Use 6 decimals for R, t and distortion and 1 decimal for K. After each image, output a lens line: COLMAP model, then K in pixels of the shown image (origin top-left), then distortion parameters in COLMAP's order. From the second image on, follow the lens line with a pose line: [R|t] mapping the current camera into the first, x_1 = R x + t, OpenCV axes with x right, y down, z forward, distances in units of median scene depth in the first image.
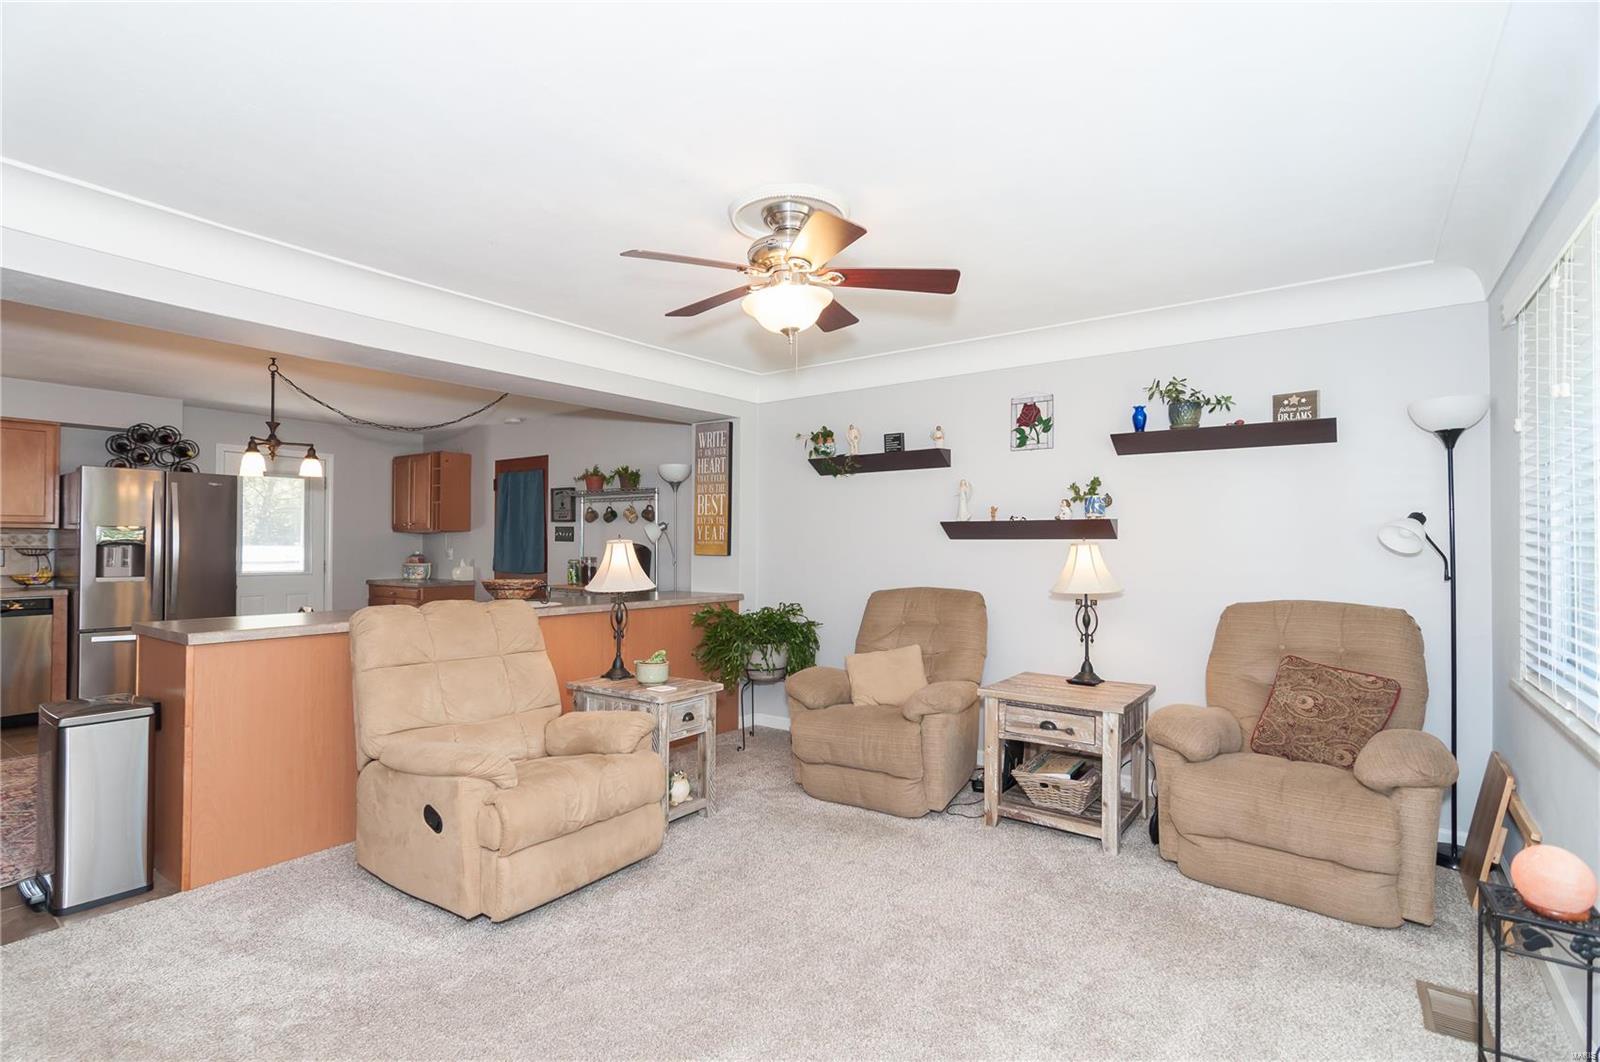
lens RADIAL K [[757.6, 0, 790.8], [0, 757.6, 535.4], [0, 0, 1]] dist [-0.000143, 0.007309]
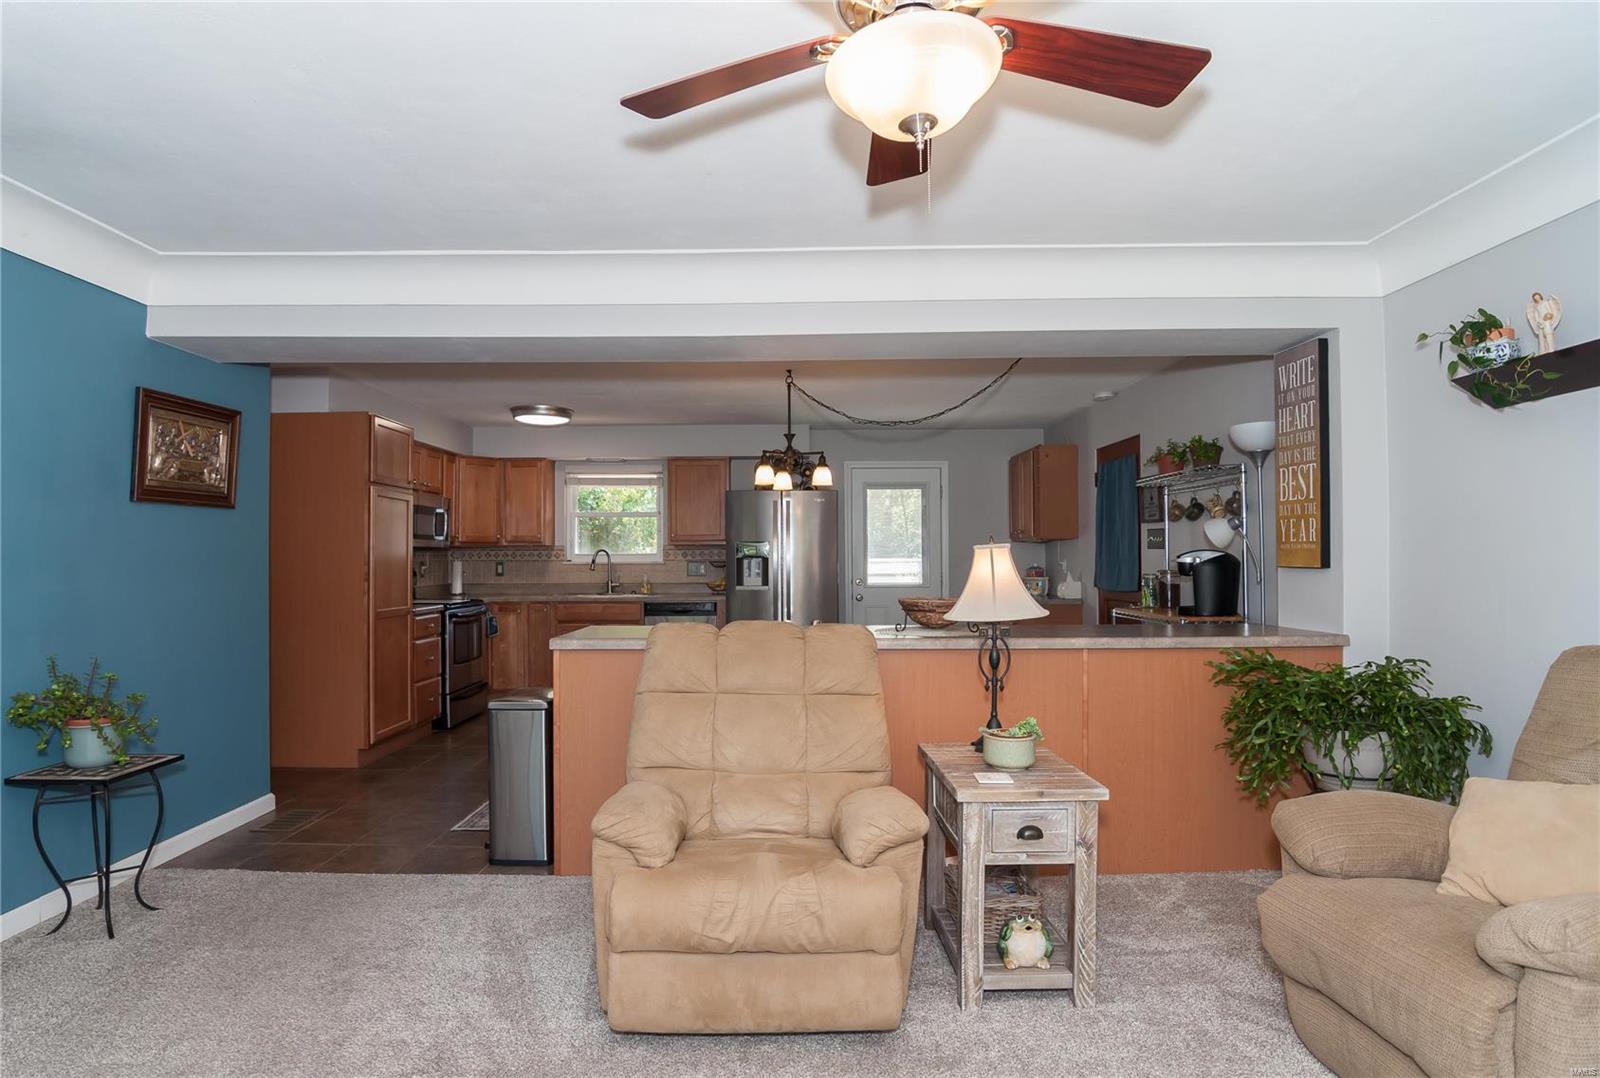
lens RADIAL K [[858.5, 0, 790.1], [0, 858.5, 552.0], [0, 0, 1]] dist [-0.049021, 0.000980]
pose [[0.589787, -0.013531, -0.807445, 0.212487], [0.019092, 0.999814, -0.002809, 0.008777], [0.807333, -0.013759, 0.589935, 0.308876]]
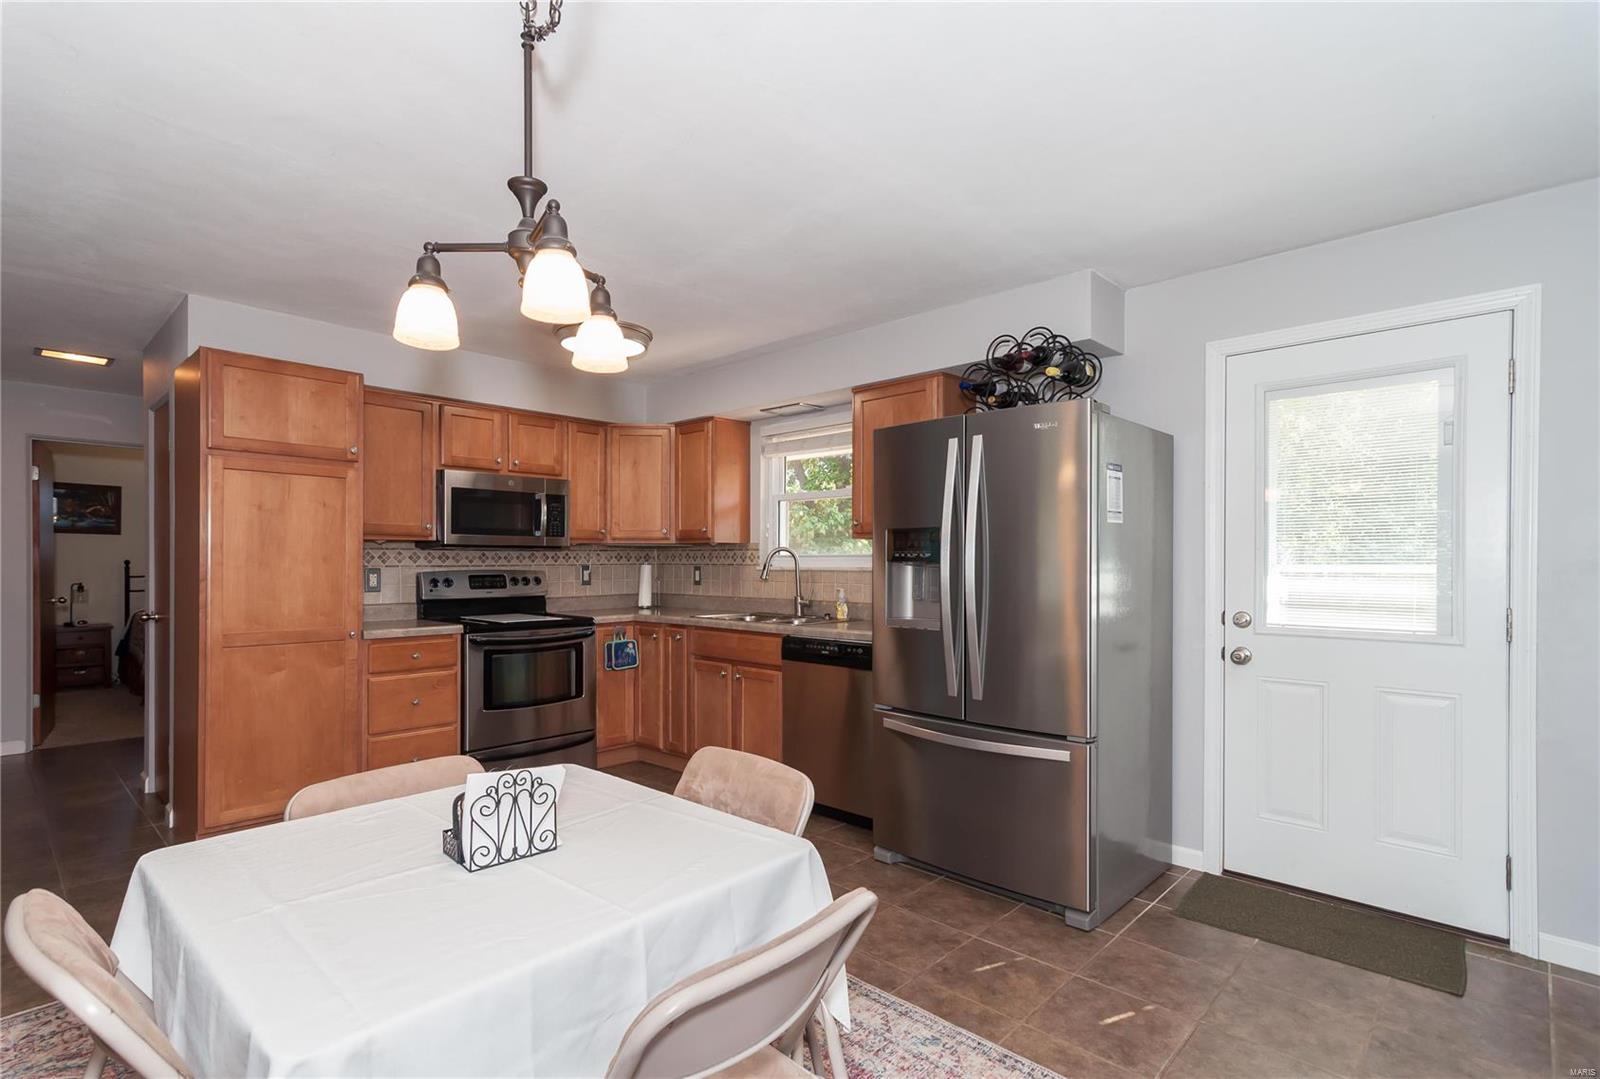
lens RADIAL K [[769.3, 0, 805.9], [0, 769.3, 567.3], [0, 0, 1]] dist [0.003697, 0.000773]
pose [[-0.130622, -0.003013, -0.991428, -0.346467], [0.009605, 0.999945, -0.004304, 0.020258], [0.991386, -0.010085, -0.130586, 1.082253]]
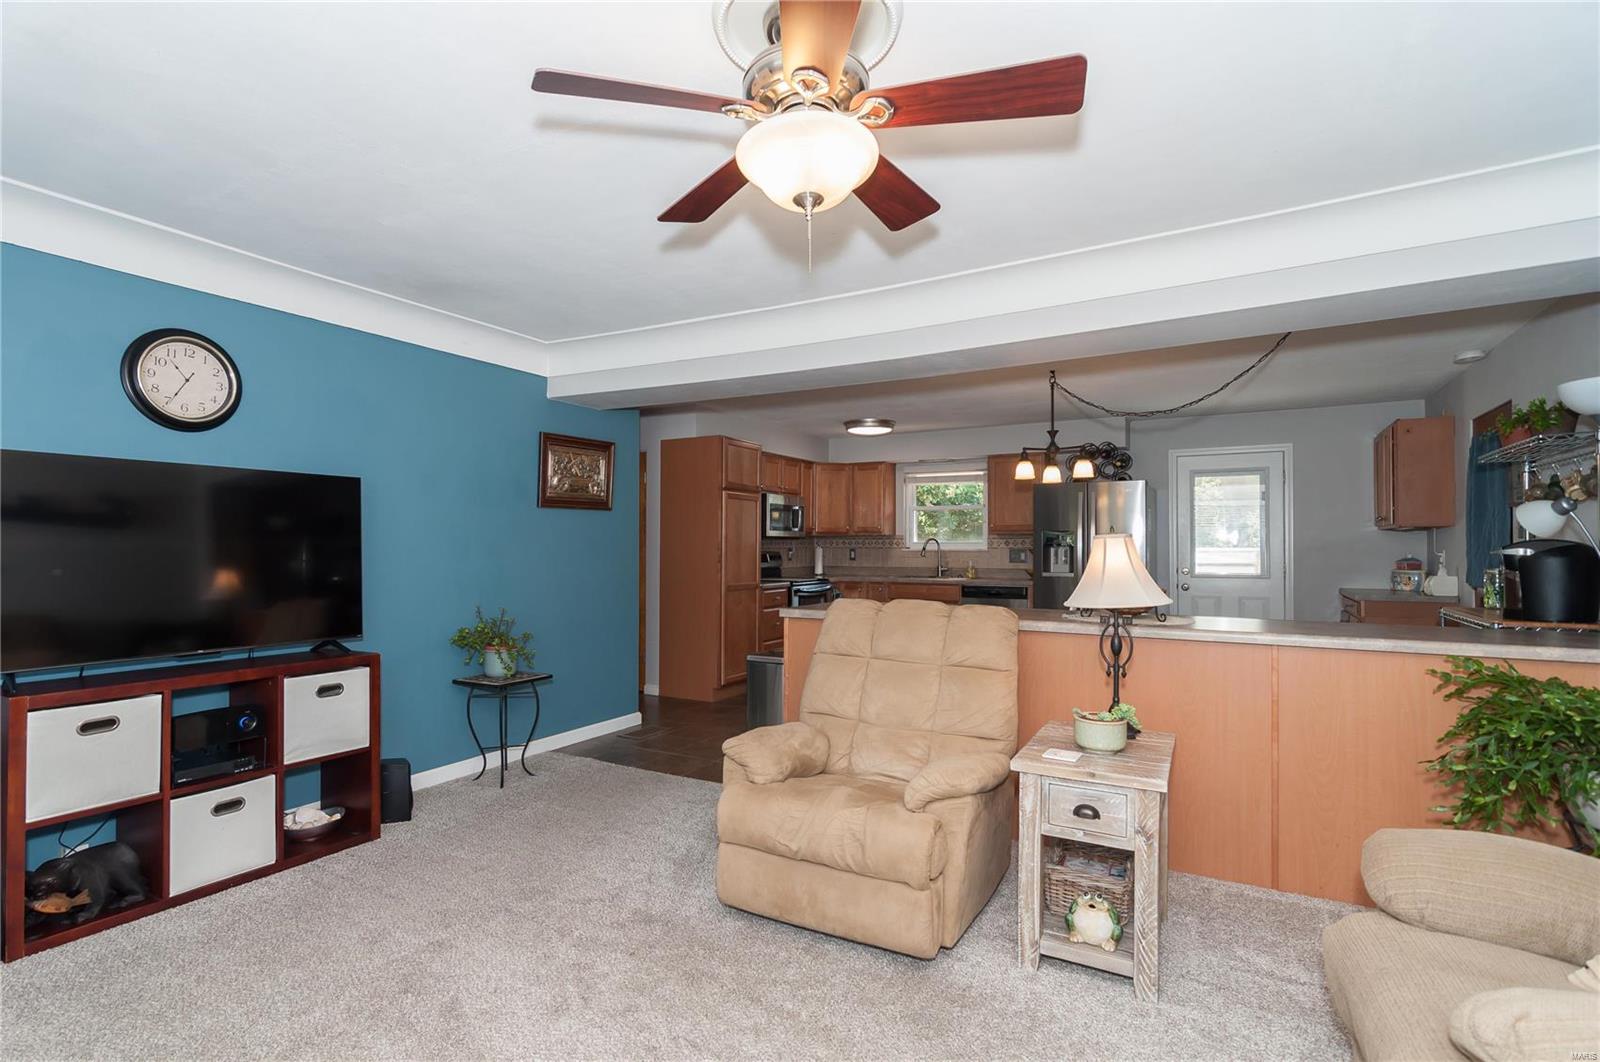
lens RADIAL K [[776.0, 0, 792.4], [0, 776.0, 540.0], [0, 0, 1]] dist [0.001725, 0.000402]
pose [[0.110243, -0.013437, -0.993814, 0.337509], [0.014147, 0.999829, -0.011949, 0.011907], [0.993804, -0.012742, 0.110415, 0.477369]]
